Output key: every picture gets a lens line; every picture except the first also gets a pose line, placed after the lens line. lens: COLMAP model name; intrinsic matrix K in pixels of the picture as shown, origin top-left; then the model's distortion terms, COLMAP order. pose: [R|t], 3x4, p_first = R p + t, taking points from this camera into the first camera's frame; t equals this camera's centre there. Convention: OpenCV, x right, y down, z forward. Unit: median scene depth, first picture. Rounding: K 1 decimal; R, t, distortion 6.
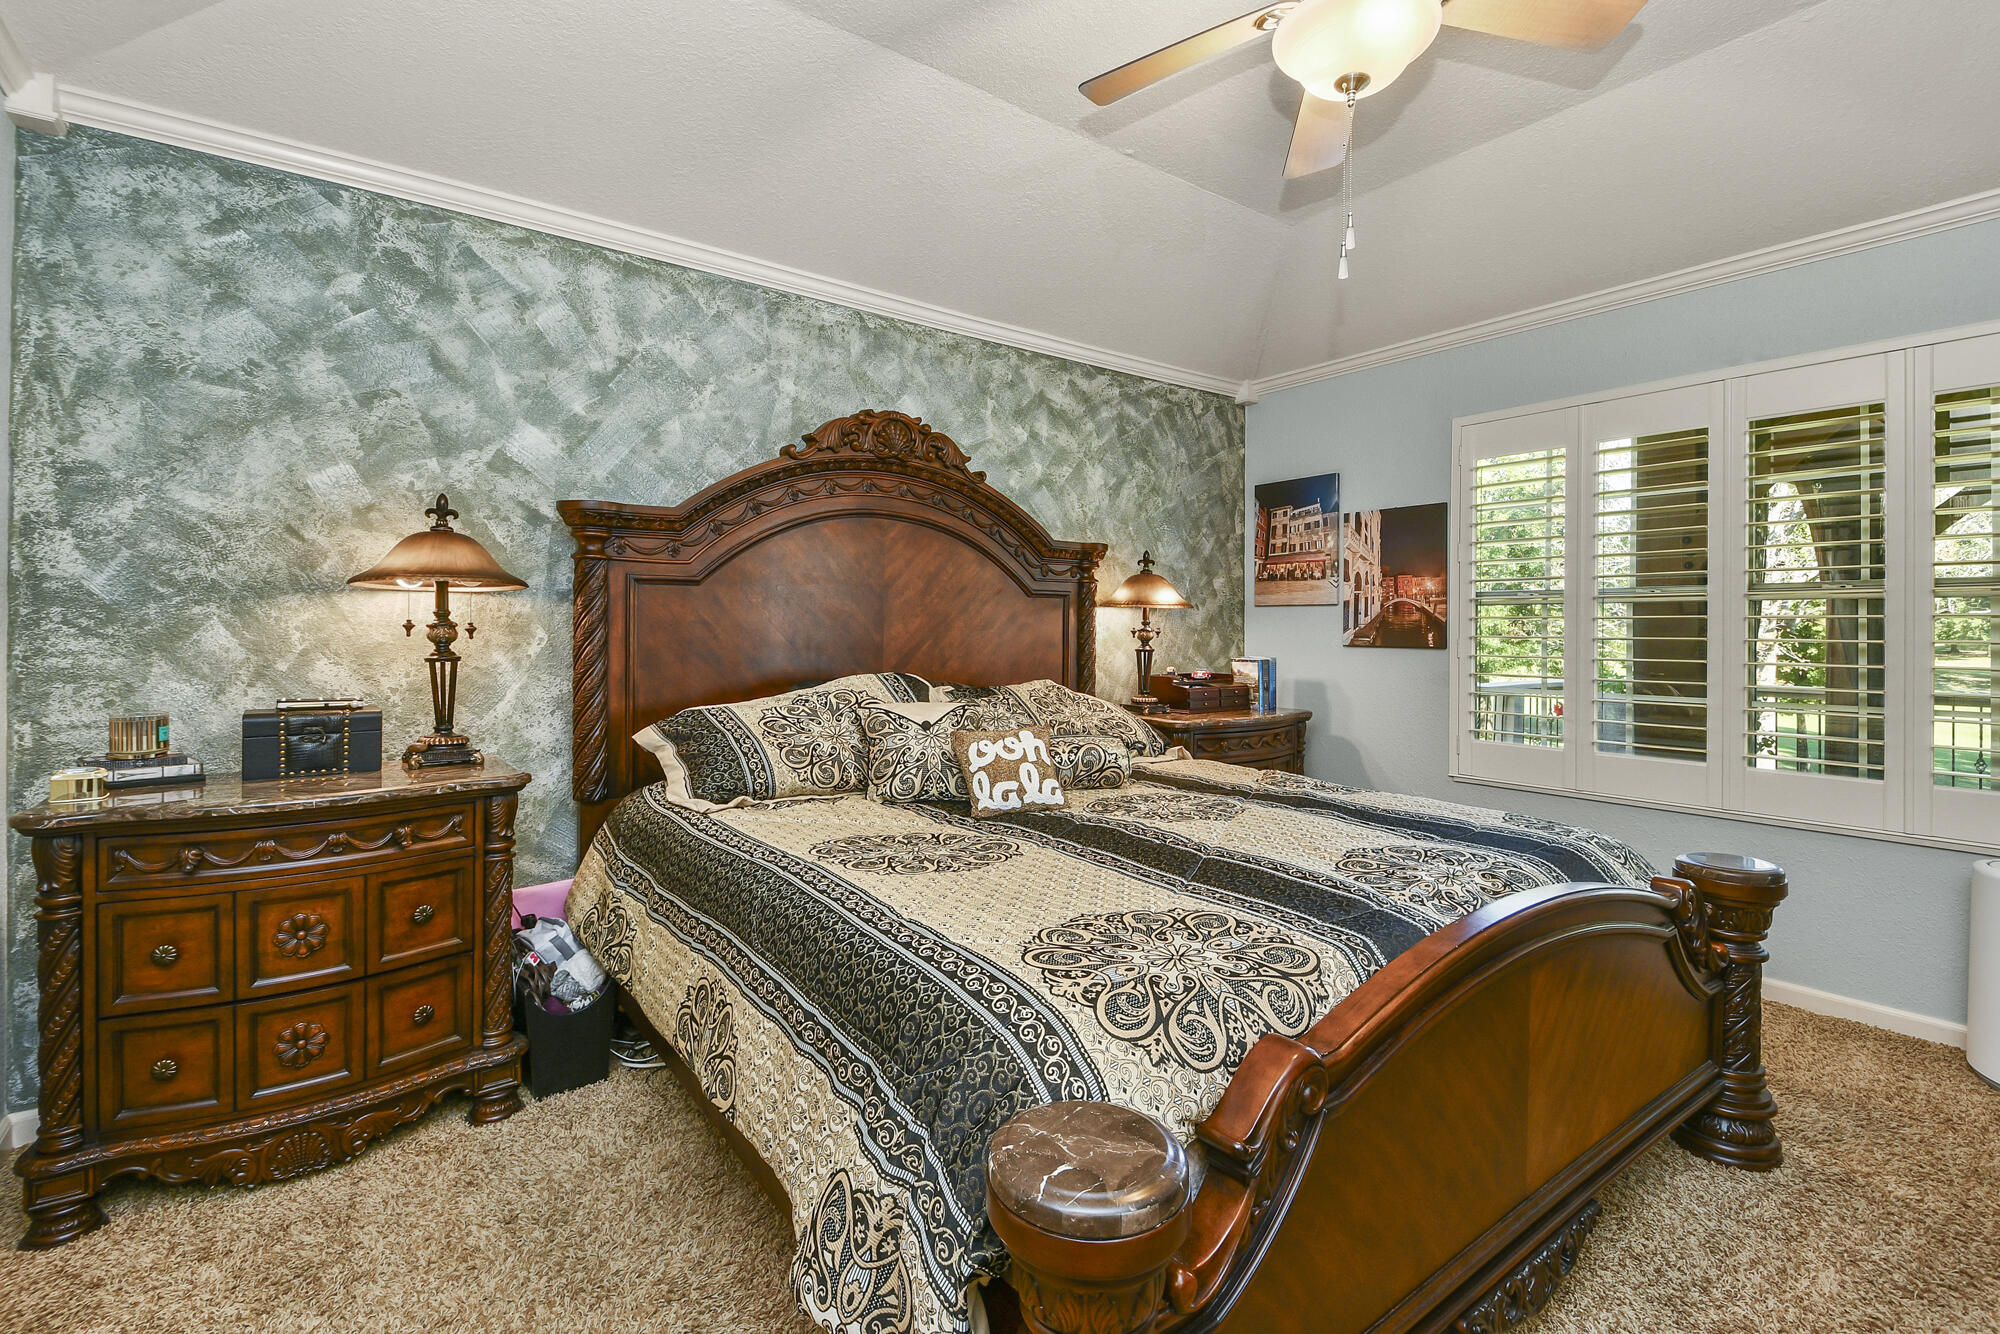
lens RADIAL K [[895.8, 0, 997.2], [0, 895.8, 615.8], [0, 0, 1]] dist [-0.000558, -0.000315]
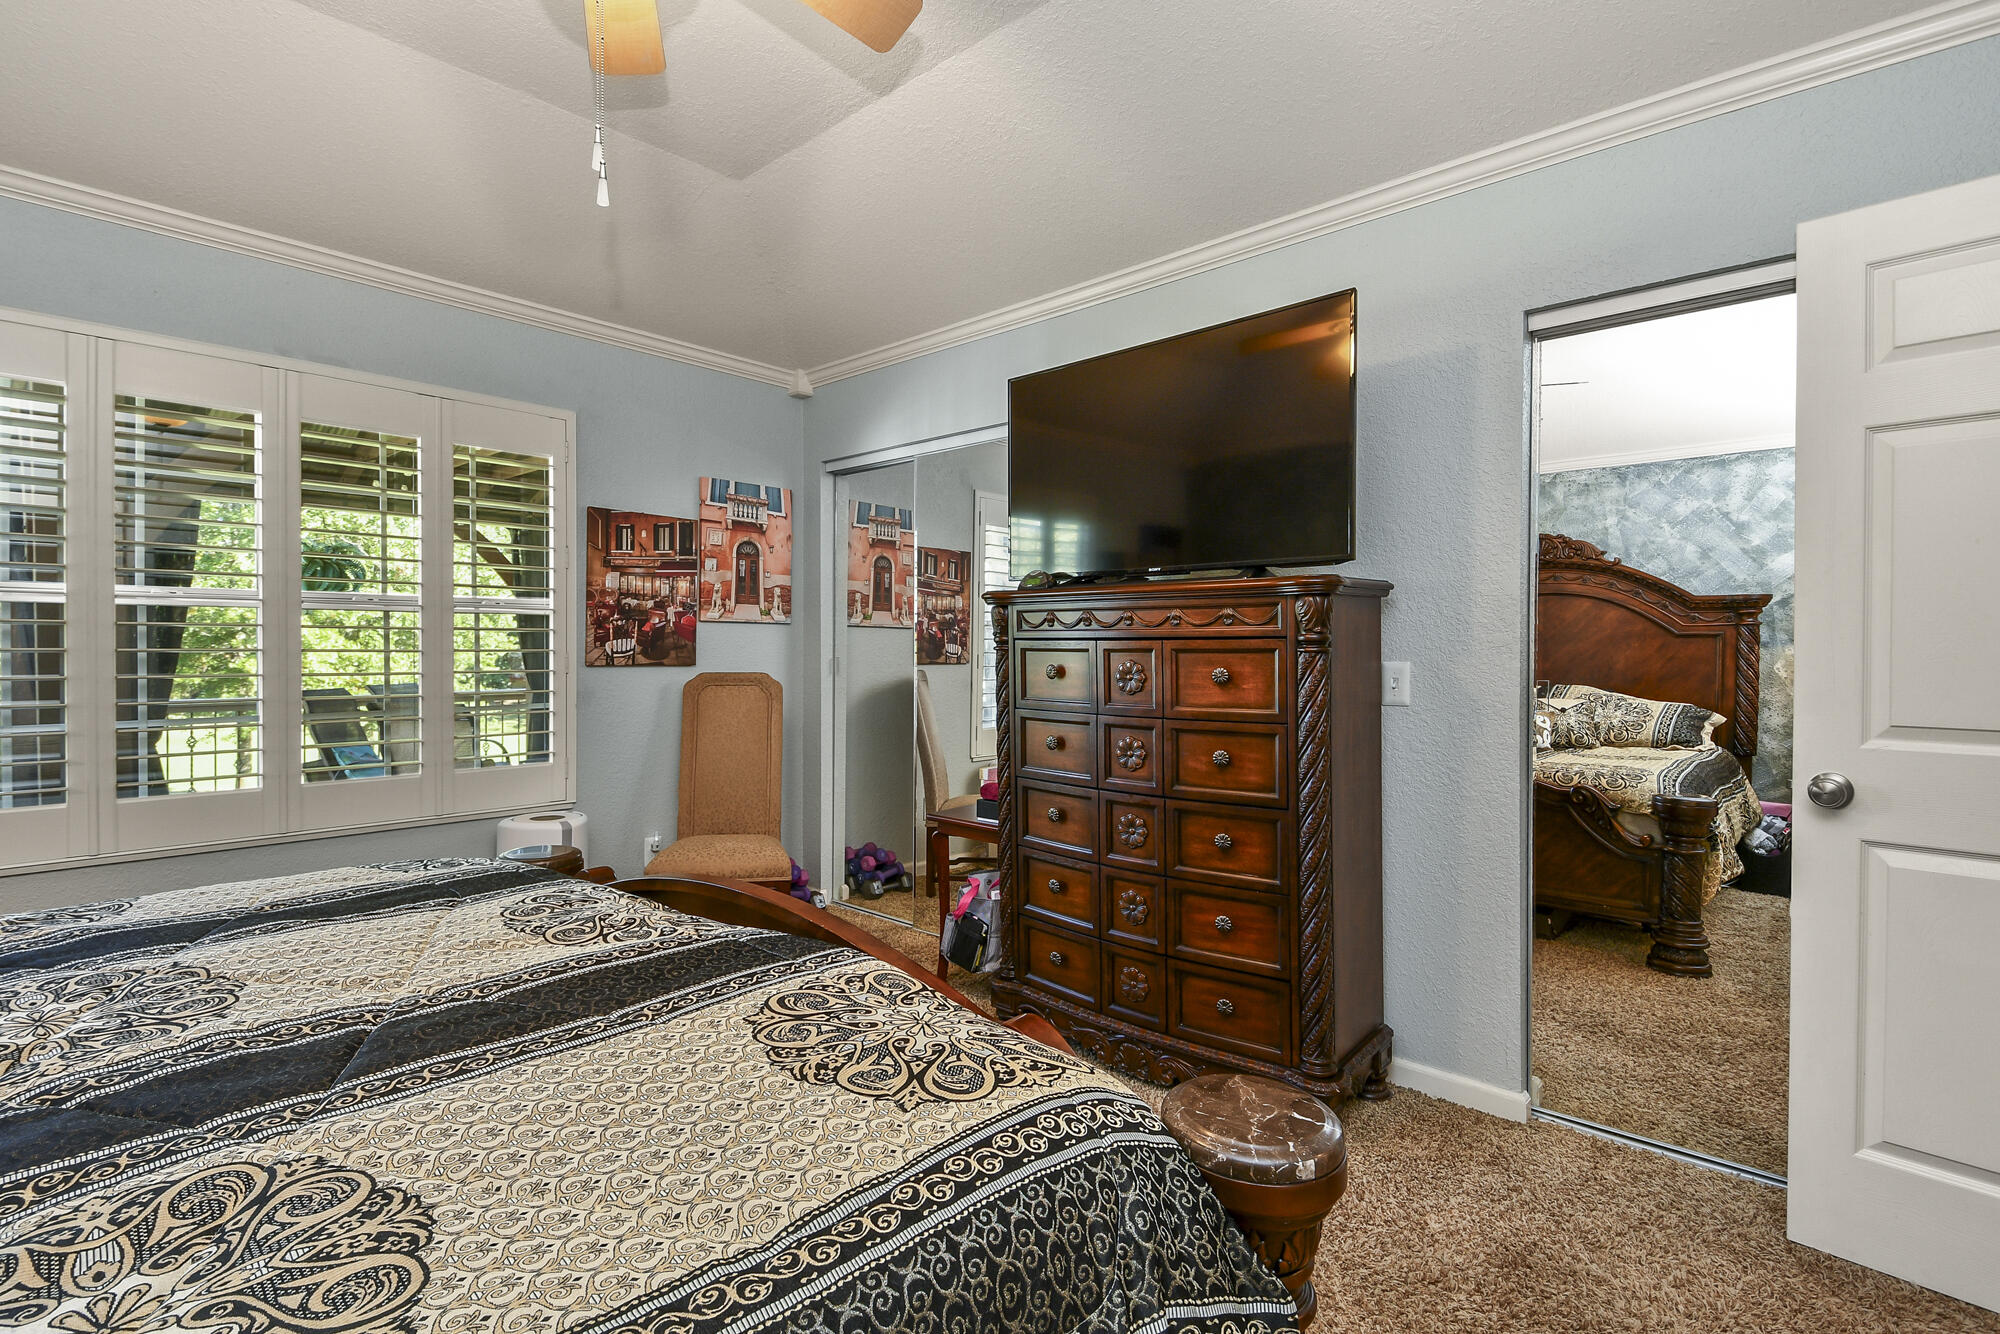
lens RADIAL K [[955.1, 0, 998.4], [0, 955.1, 653.6], [0, 0, 1]] dist [-0.023593, 0.000549]
pose [[-0.200342, -0.013760, 0.979629, -0.661457], [-0.014122, 0.999838, 0.011156, 0.015484], [-0.979624, -0.011600, -0.200504, 1.047769]]
